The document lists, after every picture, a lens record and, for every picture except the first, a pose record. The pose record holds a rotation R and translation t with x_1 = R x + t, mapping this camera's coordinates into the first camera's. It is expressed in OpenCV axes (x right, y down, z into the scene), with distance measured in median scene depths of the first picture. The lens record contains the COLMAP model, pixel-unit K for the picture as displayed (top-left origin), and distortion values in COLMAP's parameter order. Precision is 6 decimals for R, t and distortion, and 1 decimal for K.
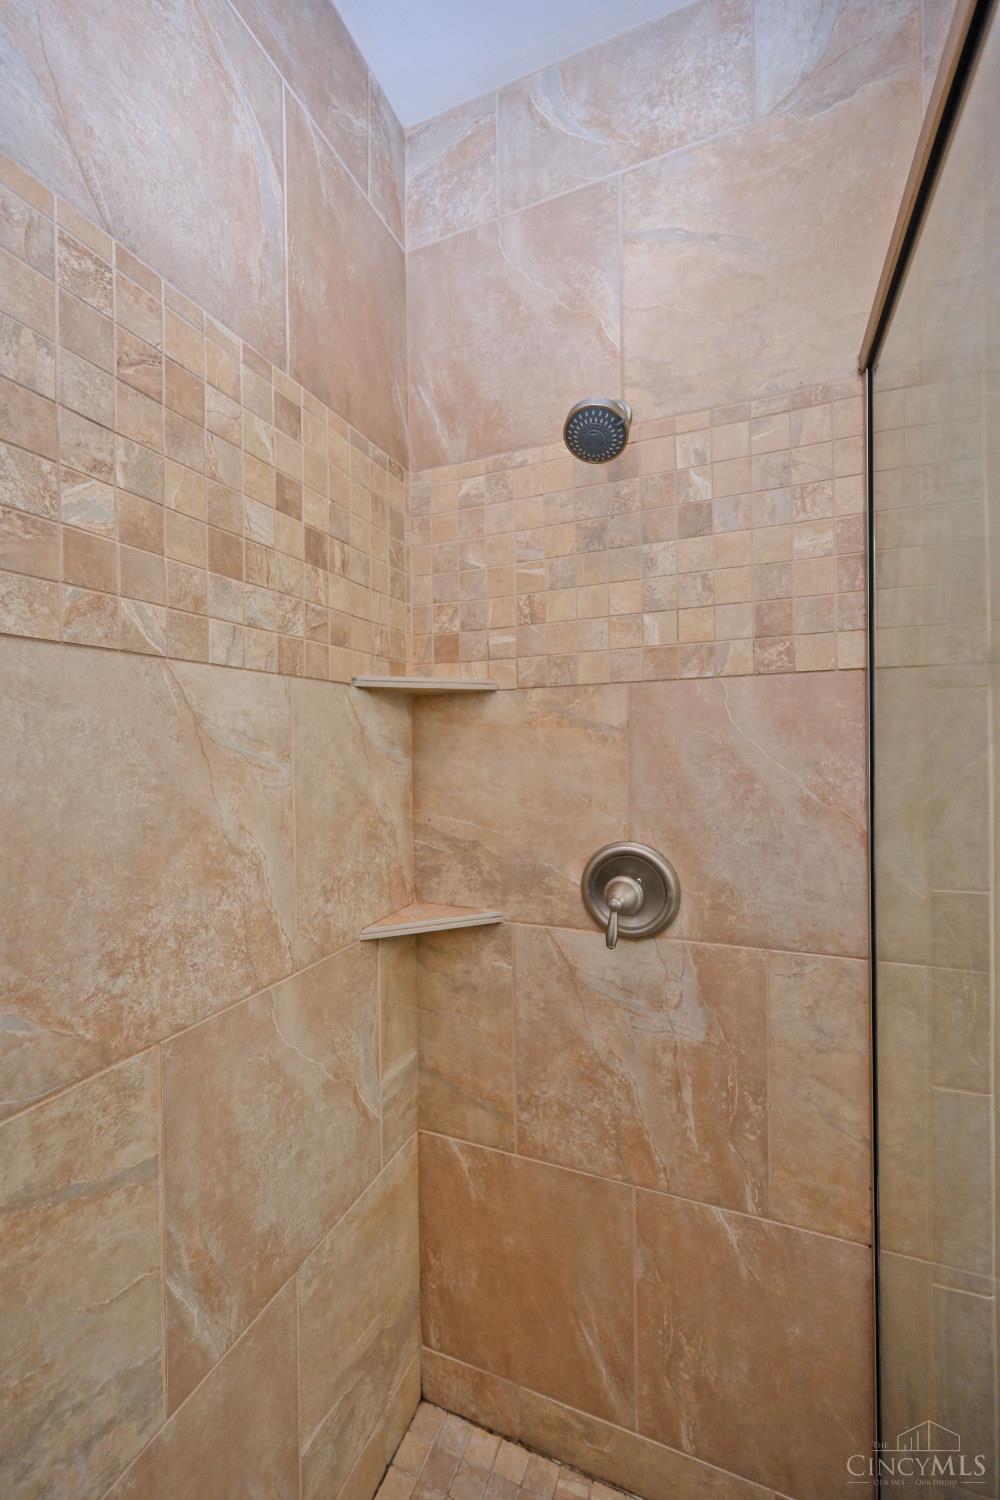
lens RADIAL K [[601.7, 0, 500.0], [0, 601.7, 750.0], [0, 0, 1]] dist [0.000349, 0.000045]
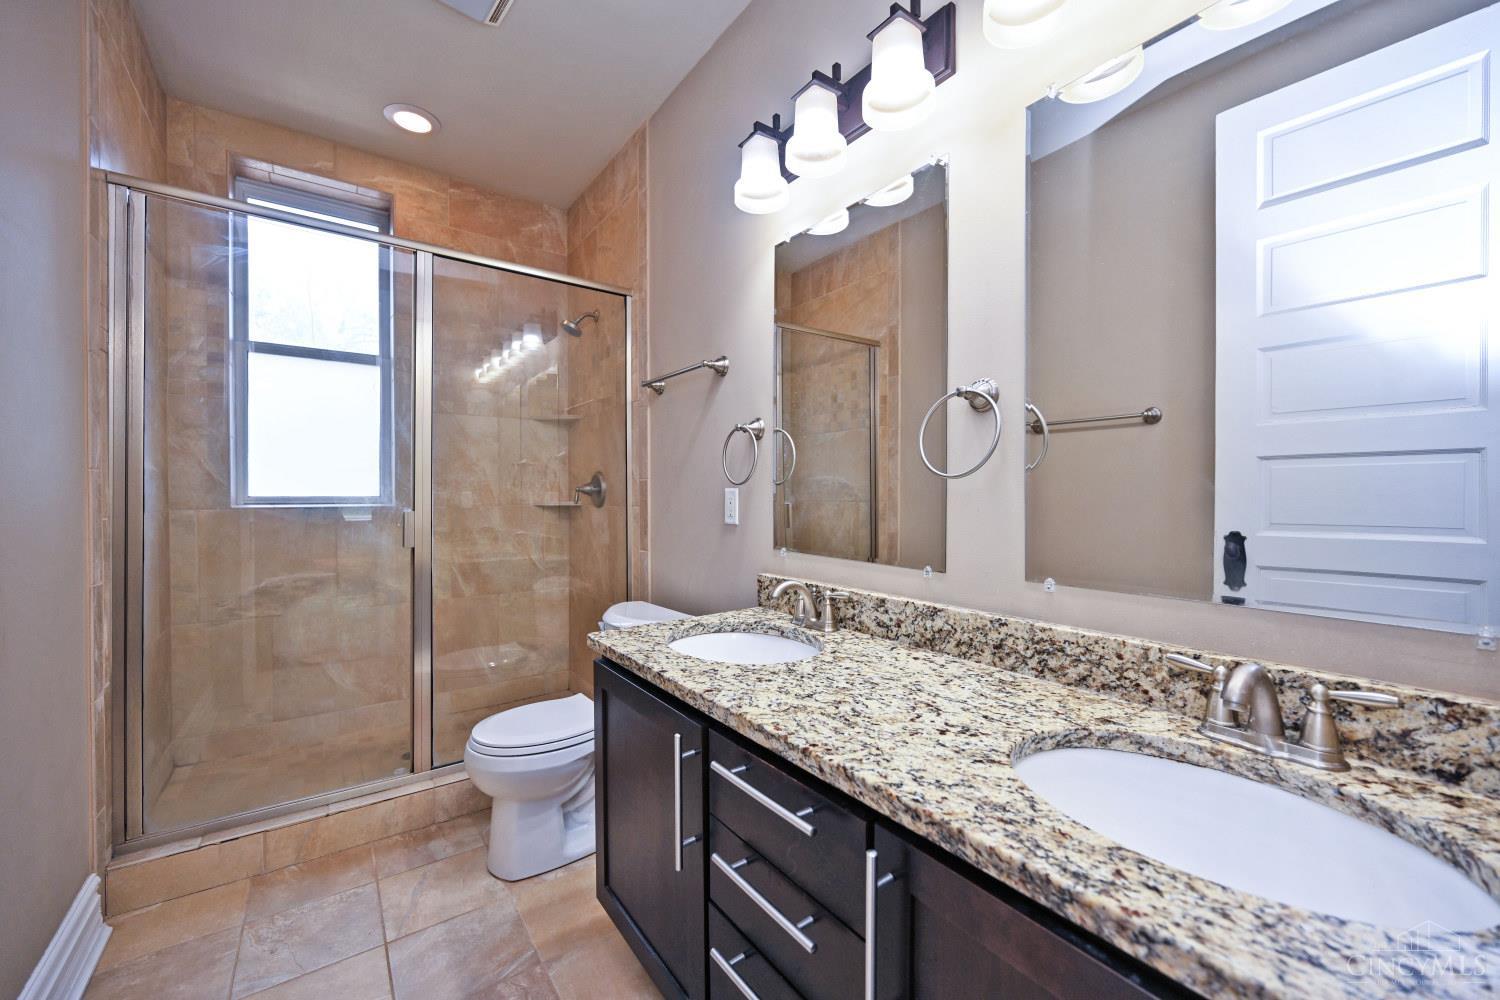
lens RADIAL K [[578.7, 0, 744.9], [0, 578.7, 493.4], [0, 0, 1]] dist [0.000482, -0.000187]
pose [[0.854327, 0.011958, -0.519598, 2.220479], [-0.011195, 0.999927, 0.004606, 0.242613], [0.519615, 0.001882, 0.854399, -0.924622]]
